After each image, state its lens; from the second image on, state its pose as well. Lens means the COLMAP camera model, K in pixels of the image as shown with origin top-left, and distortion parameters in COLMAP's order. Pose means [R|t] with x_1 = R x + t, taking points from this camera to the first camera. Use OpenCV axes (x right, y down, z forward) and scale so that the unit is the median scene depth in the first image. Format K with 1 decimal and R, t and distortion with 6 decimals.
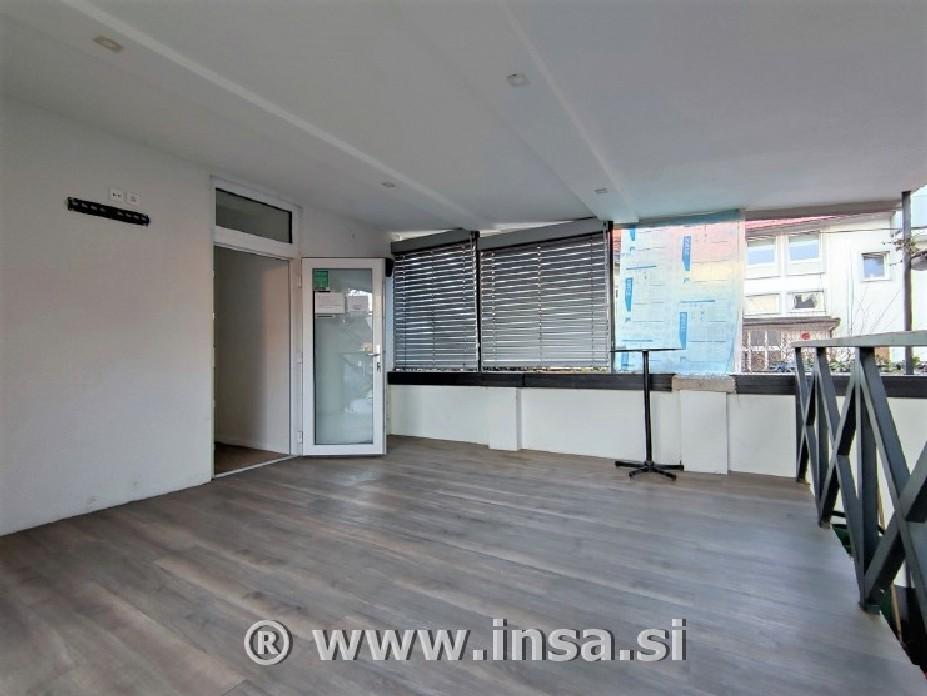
lens RADIAL K [[430.4, 0, 467.6], [0, 430.4, 348.4], [0, 0, 1]] dist [0.005696, -0.005315]
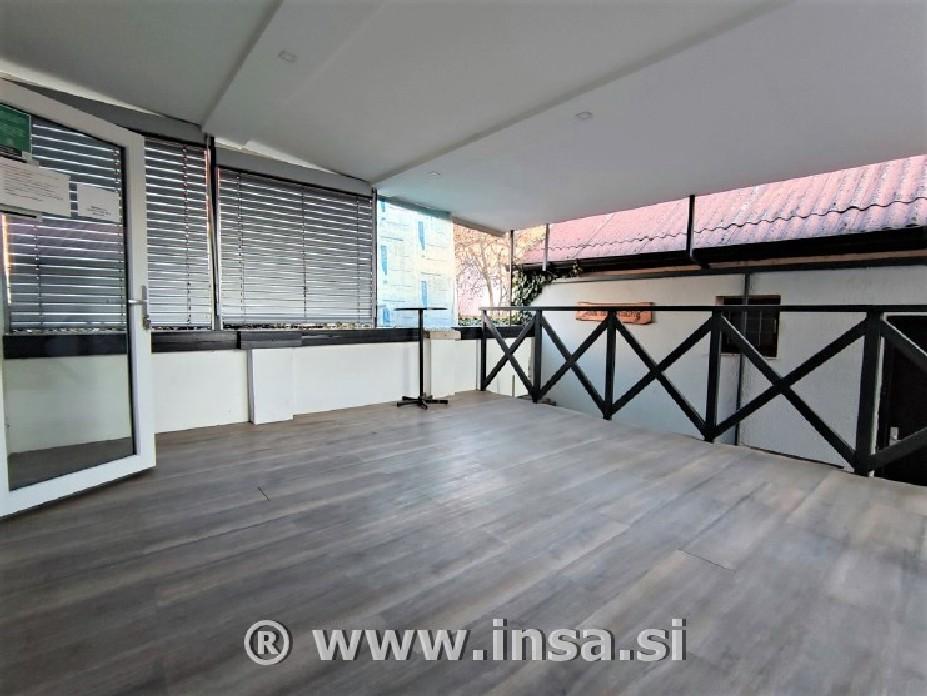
lens RADIAL K [[430.4, 0, 468.8], [0, 430.4, 351.2], [0, 0, 1]] dist [0.005696, -0.005315]
pose [[0.316134, -0.058560, 0.946905, -0.703487], [-0.023814, 0.997289, 0.069626, 0.034424], [-0.948416, -0.044561, 0.313883, 0.446559]]
